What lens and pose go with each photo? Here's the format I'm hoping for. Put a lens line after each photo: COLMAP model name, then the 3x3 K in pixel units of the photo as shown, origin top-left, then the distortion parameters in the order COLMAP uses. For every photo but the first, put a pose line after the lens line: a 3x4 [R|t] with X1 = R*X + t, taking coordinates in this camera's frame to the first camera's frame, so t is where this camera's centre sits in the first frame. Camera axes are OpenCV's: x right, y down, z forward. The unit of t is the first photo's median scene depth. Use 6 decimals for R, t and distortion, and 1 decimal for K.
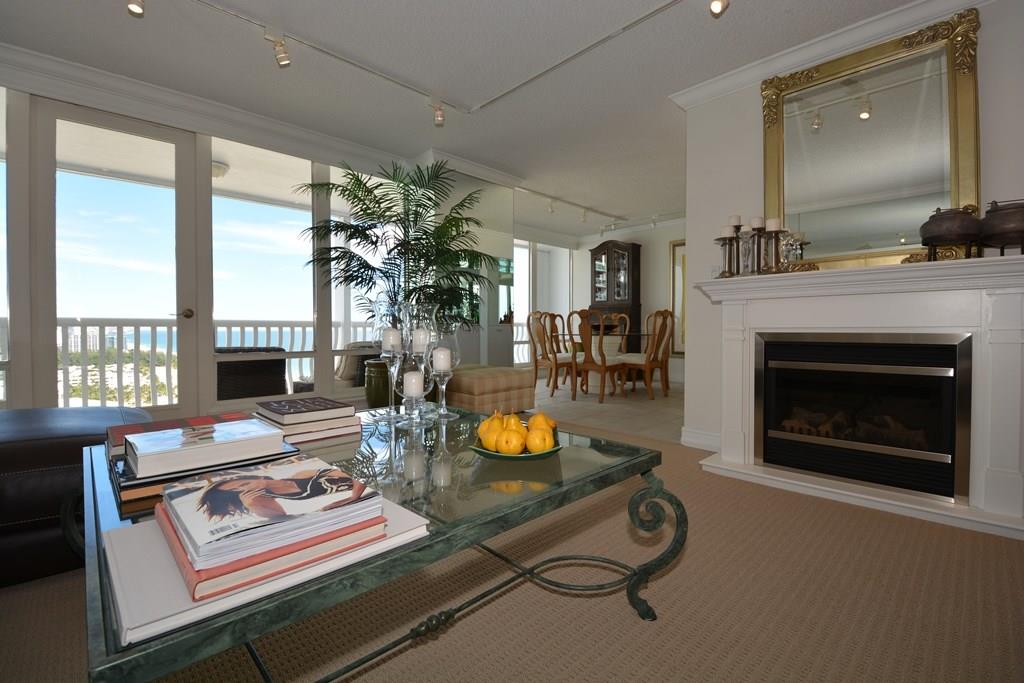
lens RADIAL K [[449.1, 0, 514.5], [0, 449.1, 338.6], [0, 0, 1]] dist [0.008127, -0.017551]
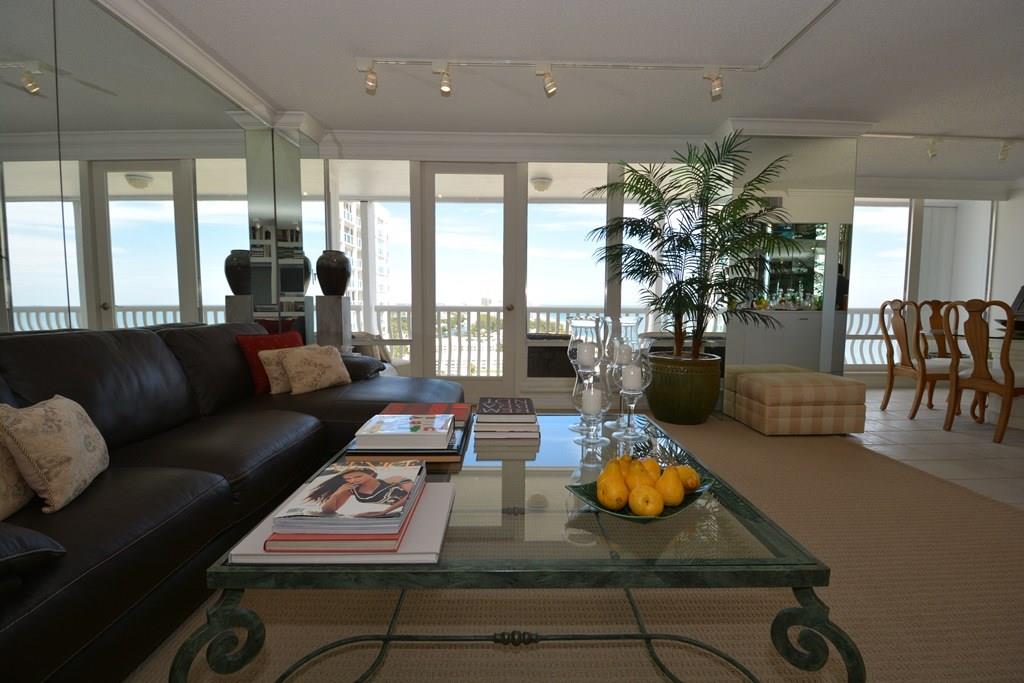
lens RADIAL K [[449.1, 0, 514.5], [0, 449.1, 338.6], [0, 0, 1]] dist [0.008127, -0.017551]
pose [[0.727377, 0.060124, -0.683599, 0.160358], [-0.022144, 0.997692, 0.064187, -0.048602], [0.685881, -0.031551, 0.727030, 0.072855]]
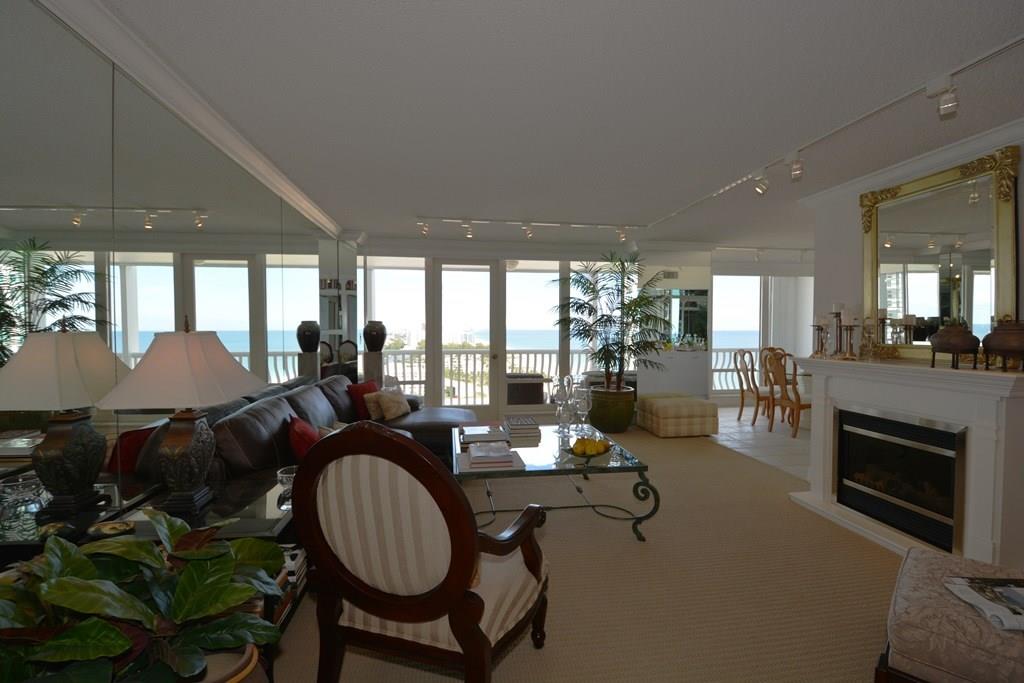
lens RADIAL K [[449.1, 0, 514.5], [0, 449.1, 338.6], [0, 0, 1]] dist [0.008127, -0.017551]
pose [[0.811390, 0.015904, -0.584289, 0.405329], [-0.014651, 0.999869, 0.006870, -0.140692], [0.584322, 0.002986, 0.811516, -0.437589]]
